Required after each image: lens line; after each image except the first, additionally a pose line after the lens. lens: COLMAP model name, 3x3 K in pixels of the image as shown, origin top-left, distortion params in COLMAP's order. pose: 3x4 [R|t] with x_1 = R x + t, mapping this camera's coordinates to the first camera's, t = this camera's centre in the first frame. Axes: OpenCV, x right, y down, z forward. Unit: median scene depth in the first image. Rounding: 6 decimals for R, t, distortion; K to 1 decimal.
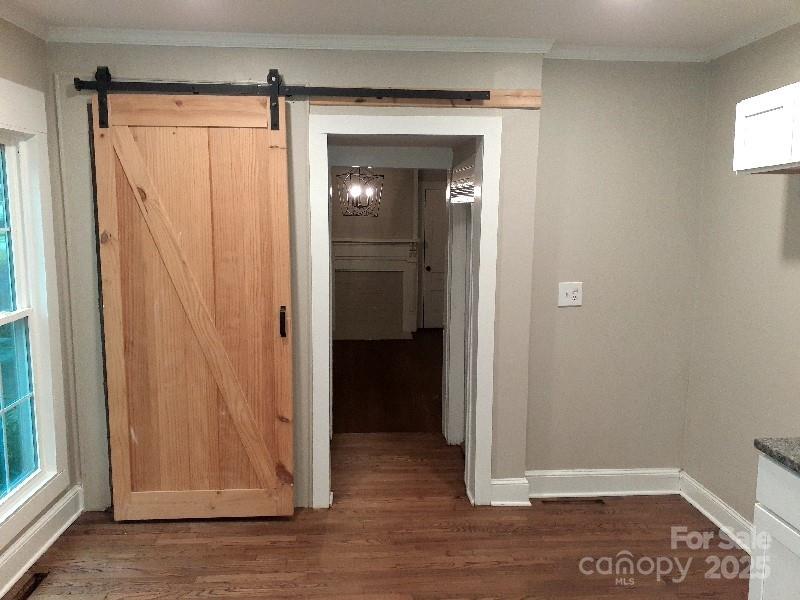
lens RADIAL K [[641.1, 0, 399.0], [0, 641.1, 299.7], [0, 0, 1]] dist [0.038936, -0.002482]
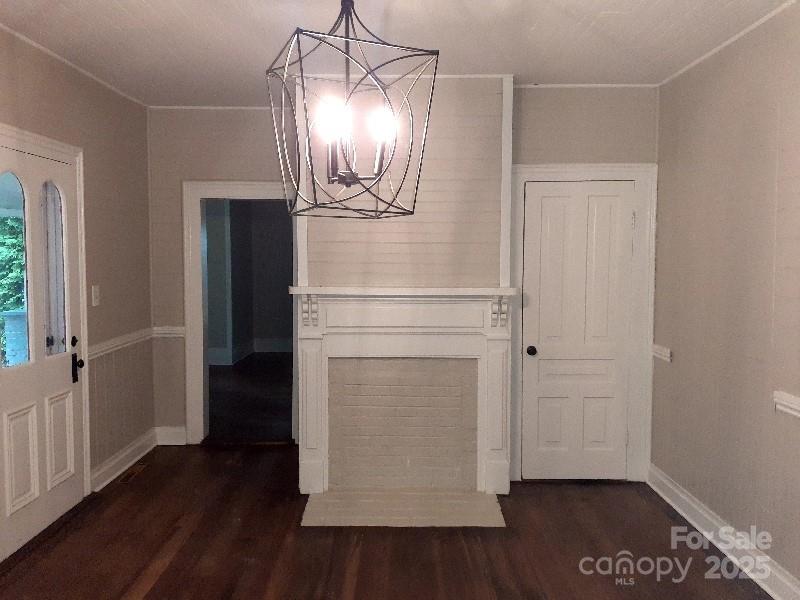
lens RADIAL K [[641.1, 0, 400.0], [0, 641.1, 299.3], [0, 0, 1]] dist [0.038936, -0.002482]
pose [[0.996133, 0.000866, -0.087859, -0.009451], [-0.007166, 0.997421, -0.071415, -0.052952], [0.087571, 0.071768, 0.993570, 0.532930]]
